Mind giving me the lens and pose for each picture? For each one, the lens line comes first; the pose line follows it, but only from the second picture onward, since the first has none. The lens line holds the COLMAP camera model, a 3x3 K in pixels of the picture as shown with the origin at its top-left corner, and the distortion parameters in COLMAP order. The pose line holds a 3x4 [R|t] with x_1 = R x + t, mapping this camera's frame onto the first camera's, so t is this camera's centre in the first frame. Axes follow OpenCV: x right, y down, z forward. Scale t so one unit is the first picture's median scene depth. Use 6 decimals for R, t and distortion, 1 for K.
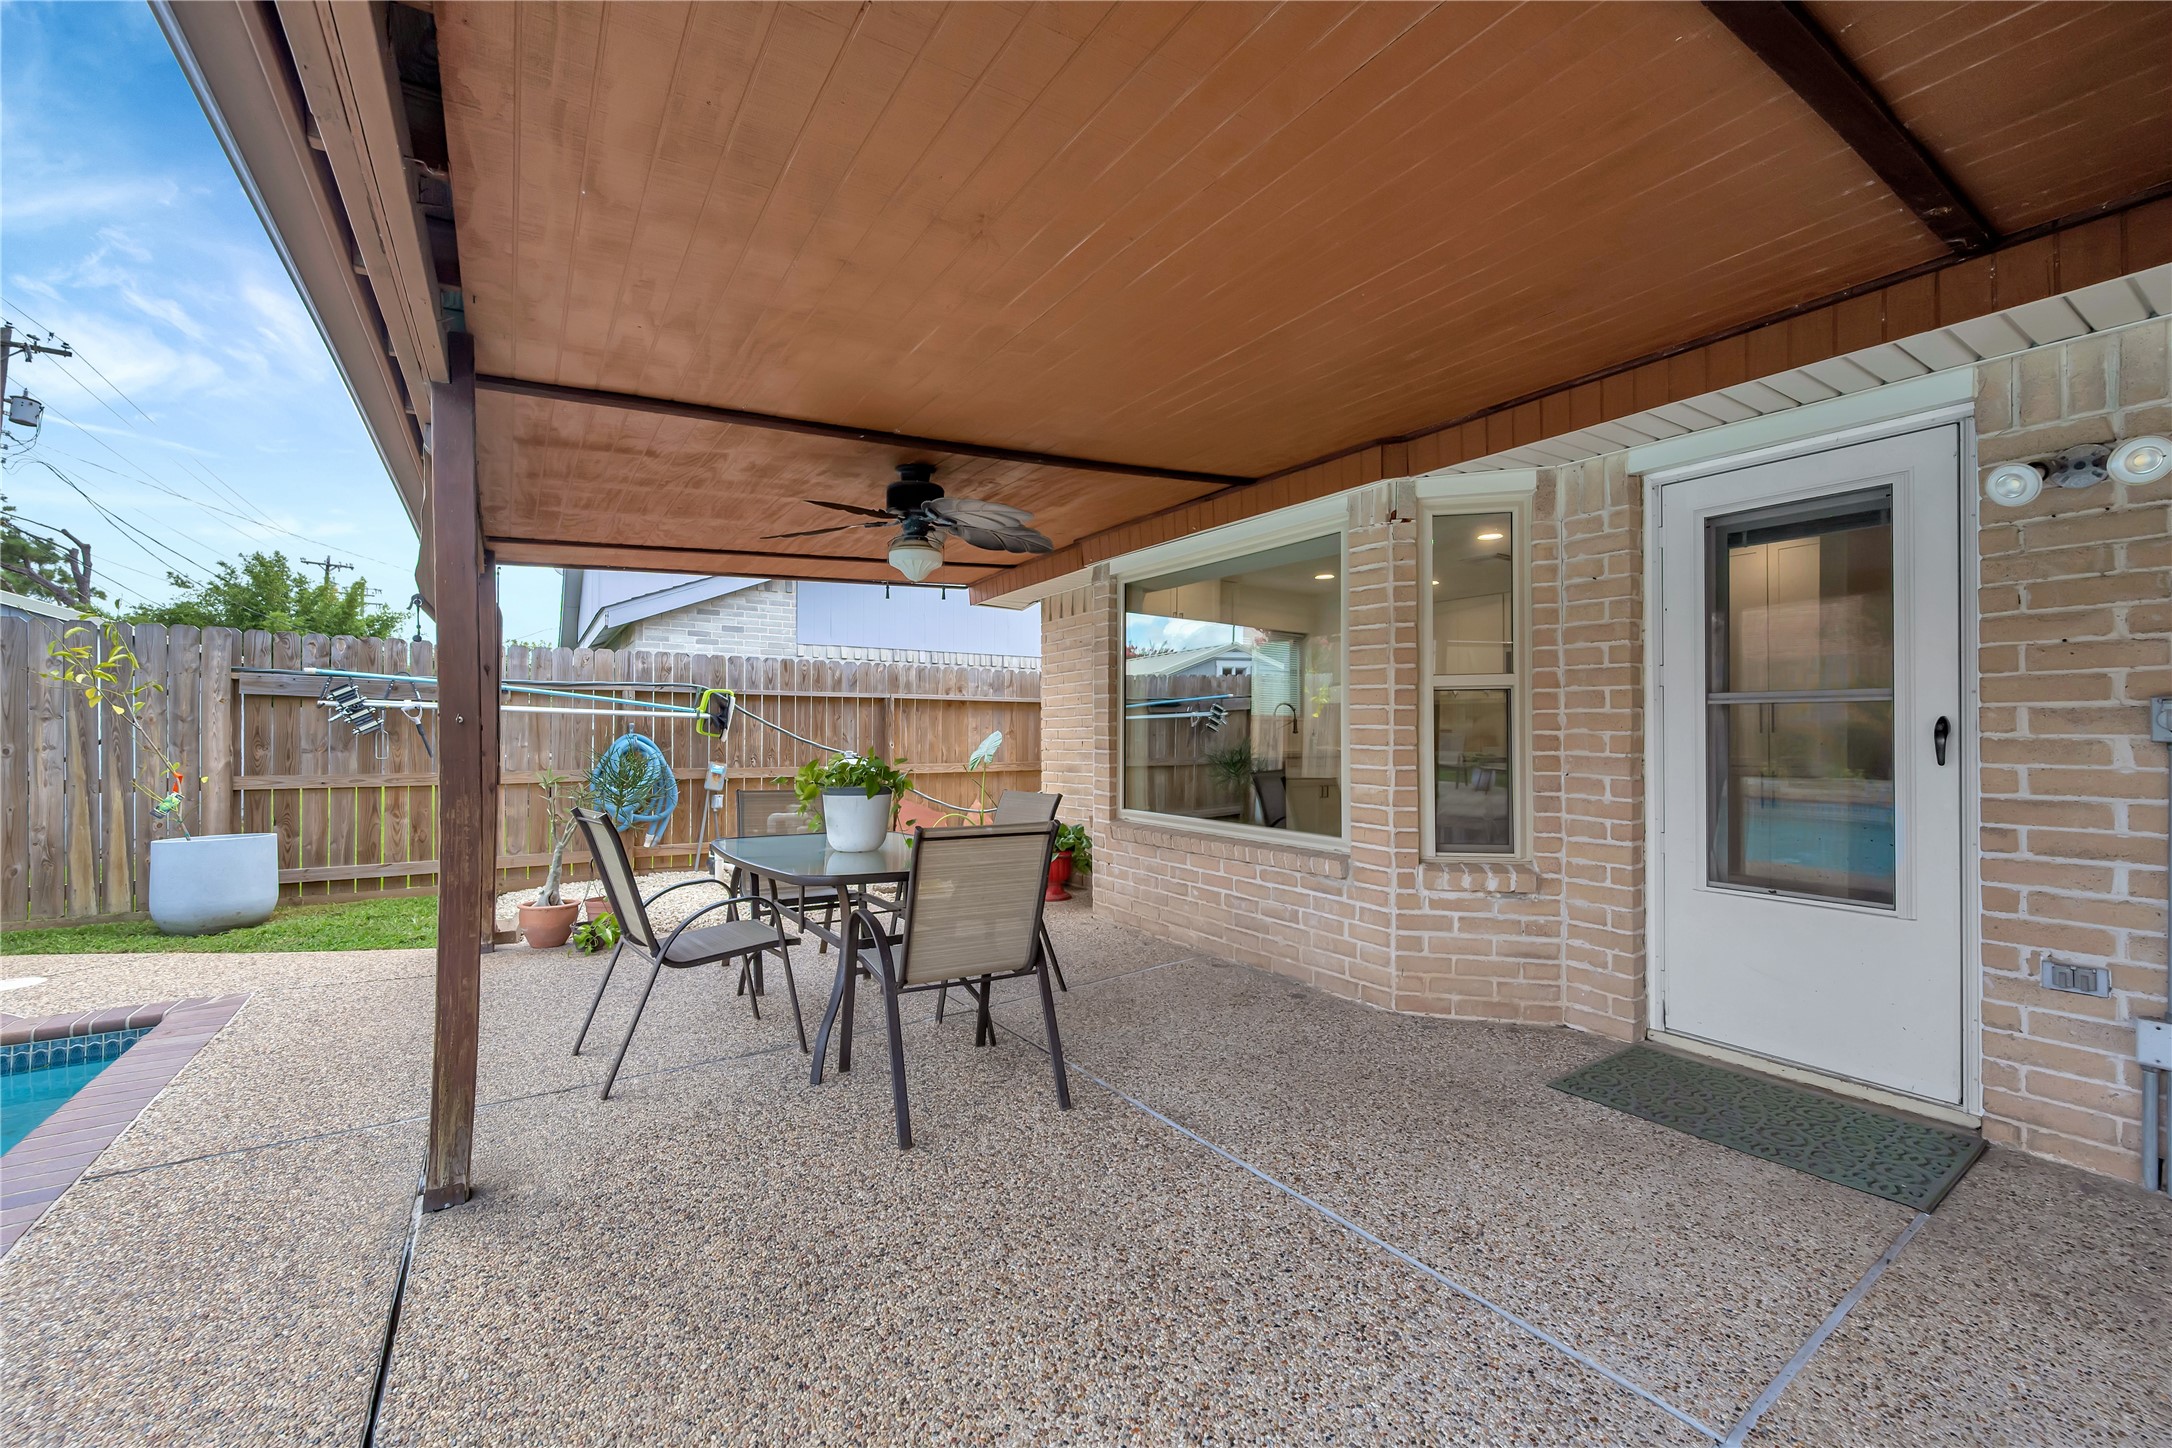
lens RADIAL K [[862.7, 0, 1087.3], [0, 862.7, 722.6], [0, 0, 1]] dist [-0.001362, -0.000357]
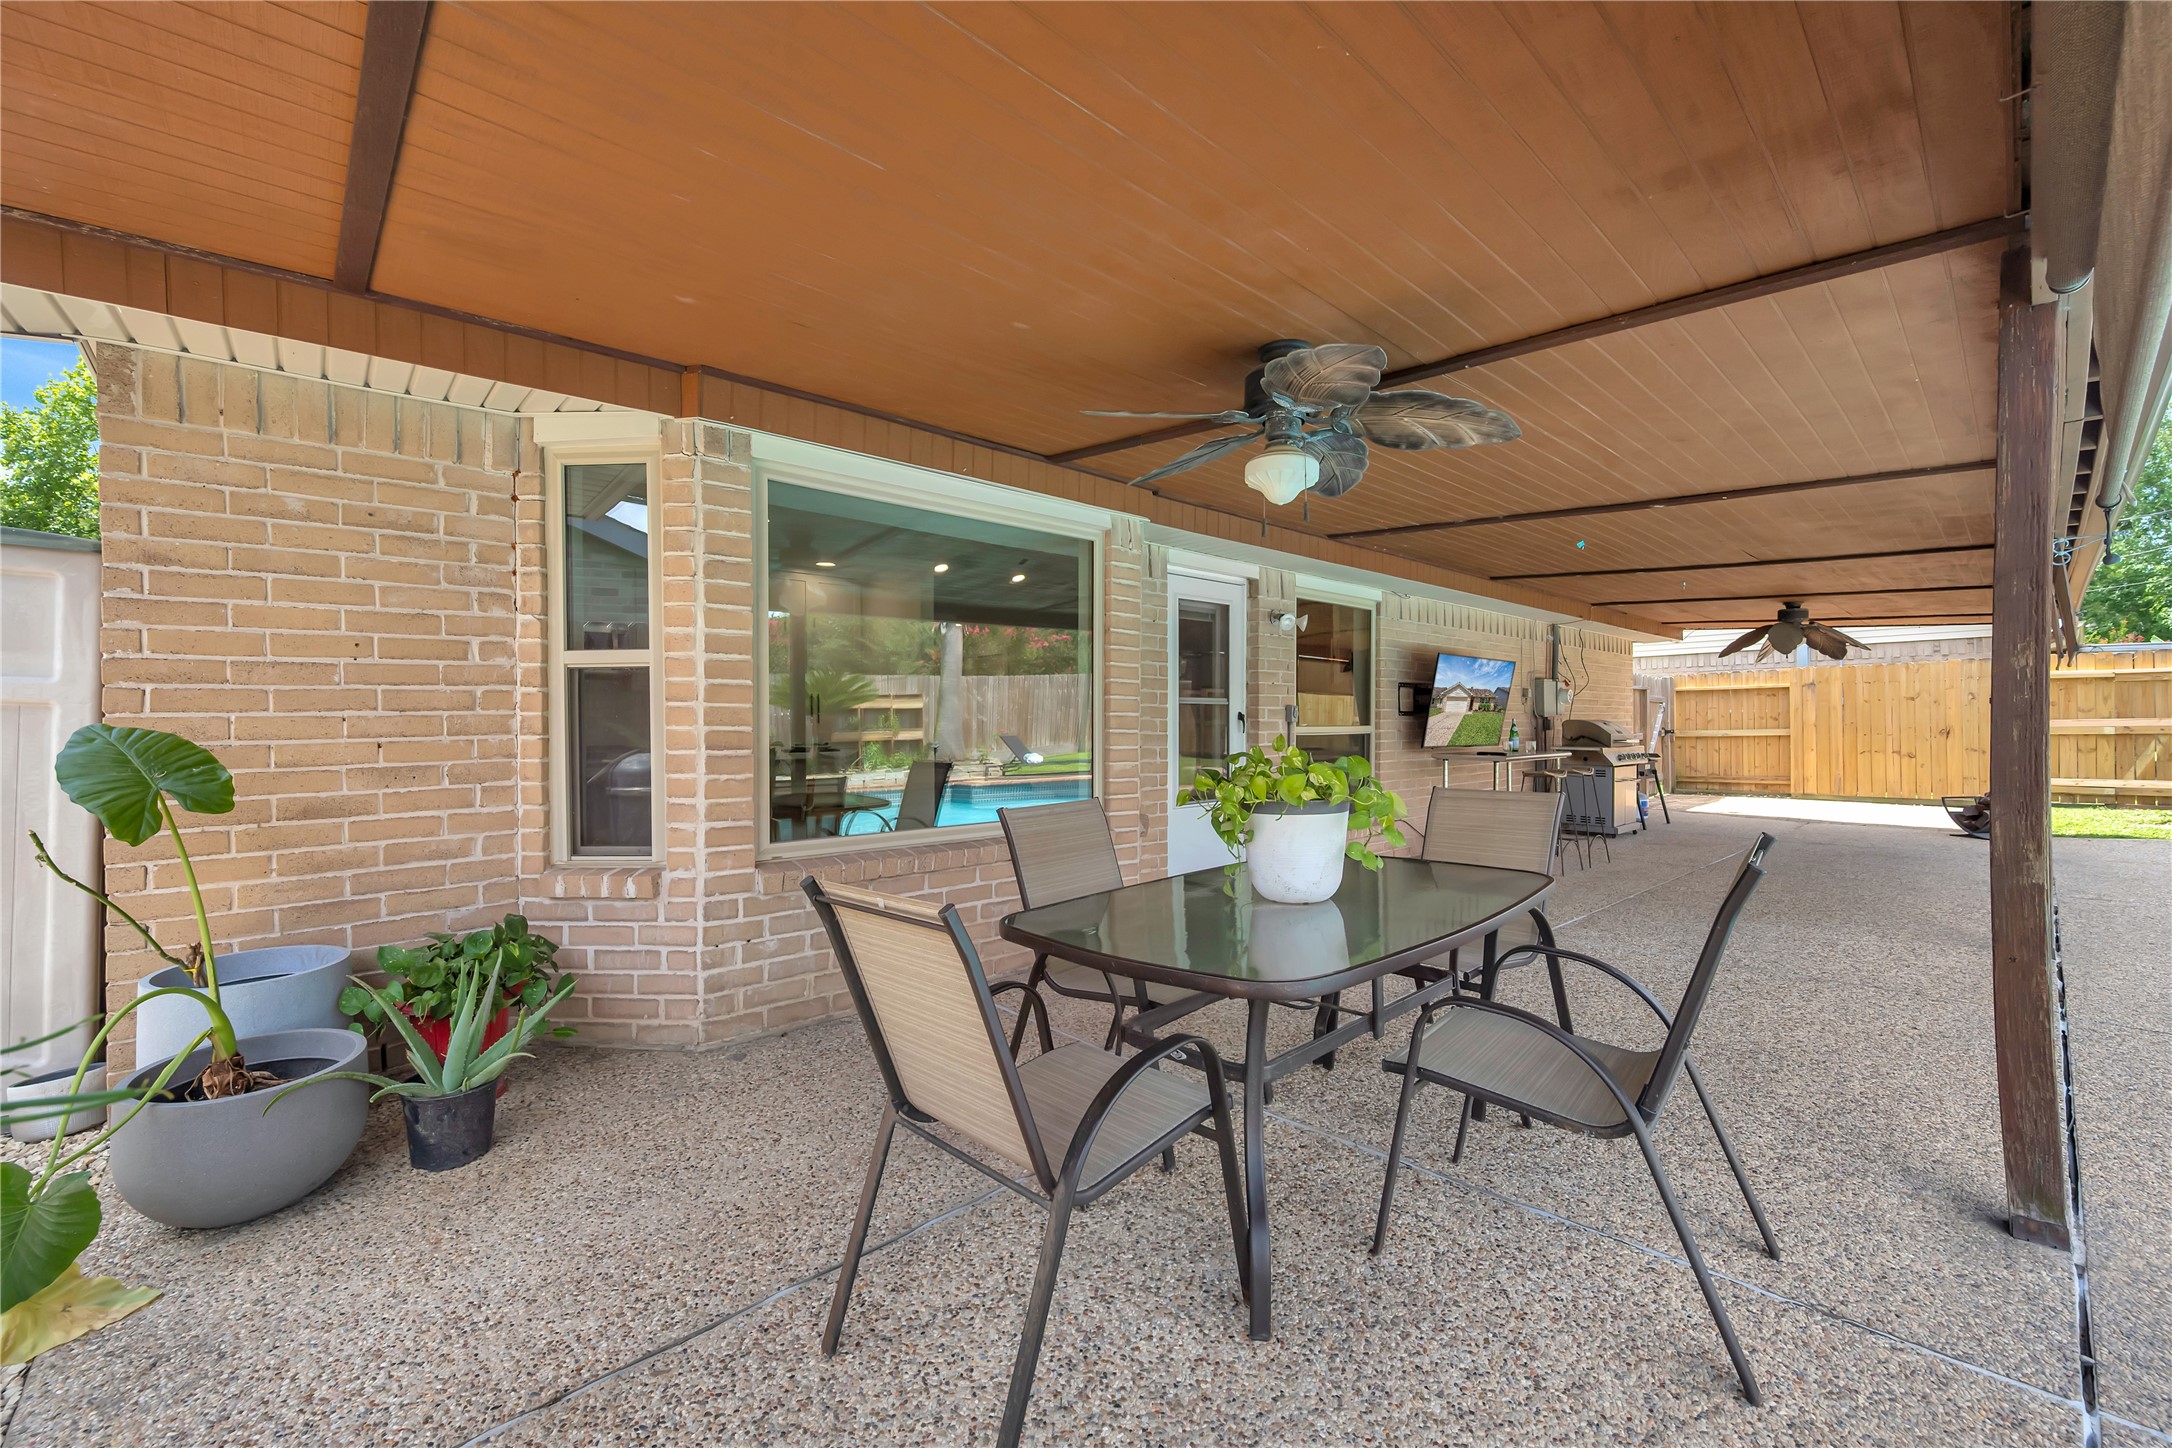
lens RADIAL K [[862.7, 0, 1087.8], [0, 862.7, 720.0], [0, 0, 1]] dist [-0.001362, -0.000357]
pose [[-0.152179, 0.003669, 0.988346, -1.164023], [-0.002484, 0.999989, -0.004095, 0.024081], [-0.988350, -0.003078, -0.152169, 1.674529]]
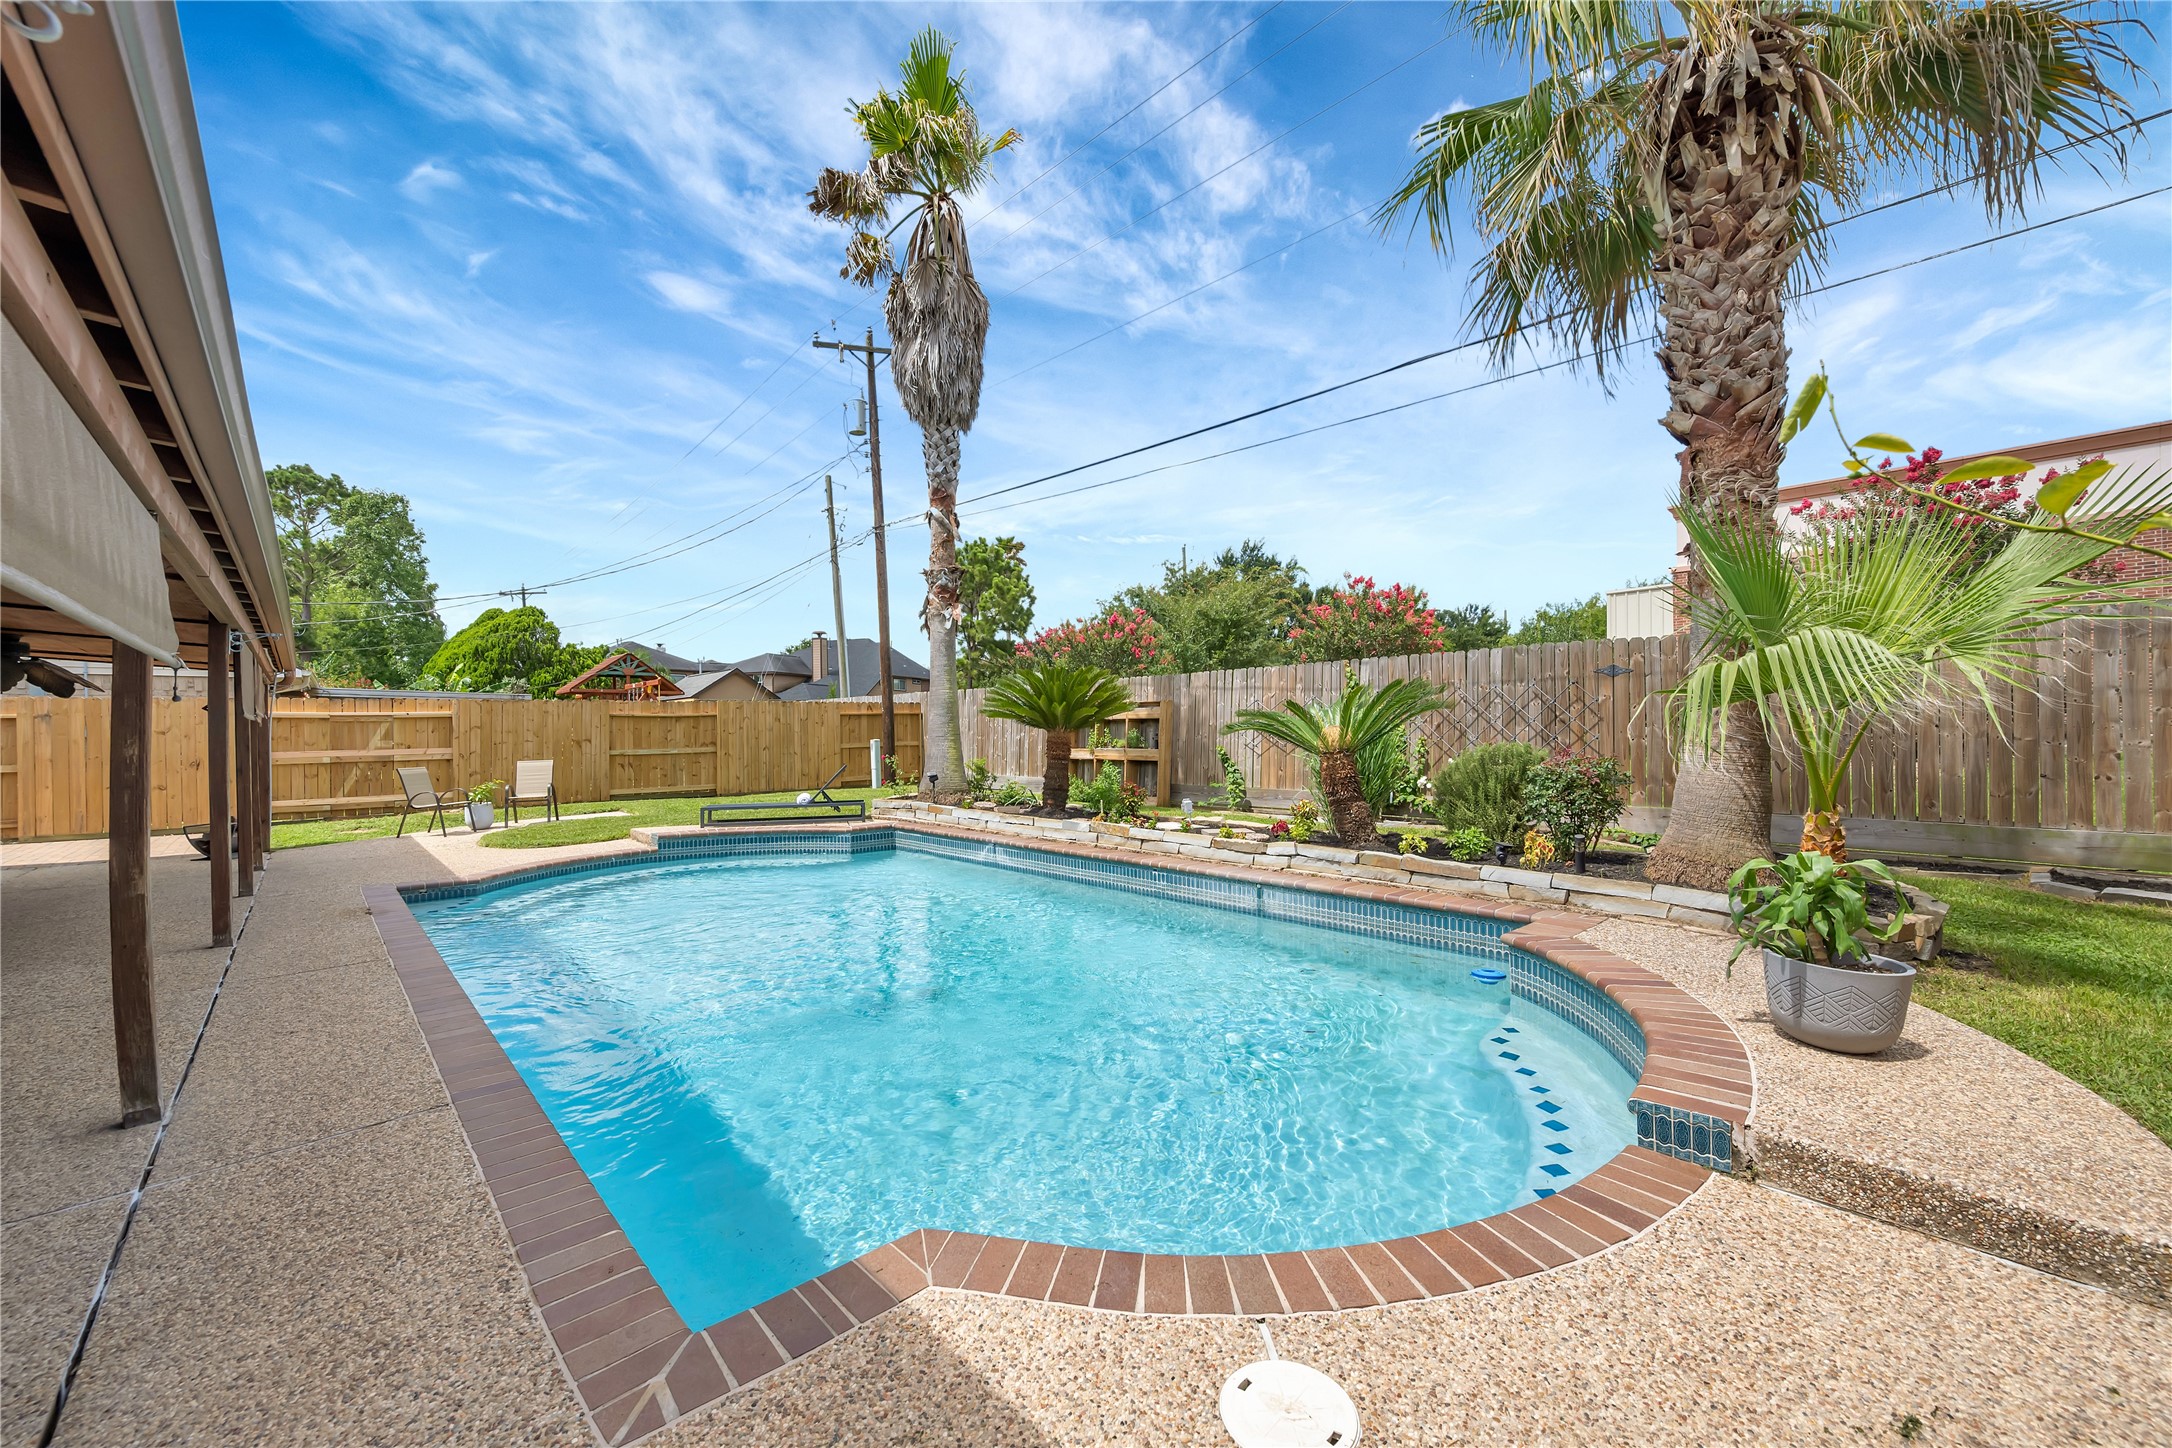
lens RADIAL K [[862.7, 0, 1086.9], [0, 862.7, 731.2], [0, 0, 1]] dist [-0.001362, -0.000357]
pose [[-0.989122, 0.007432, -0.146908, -1.626286], [0.008978, 0.999911, -0.009860, -0.032343], [0.146822, -0.011072, -0.989101, 2.068333]]
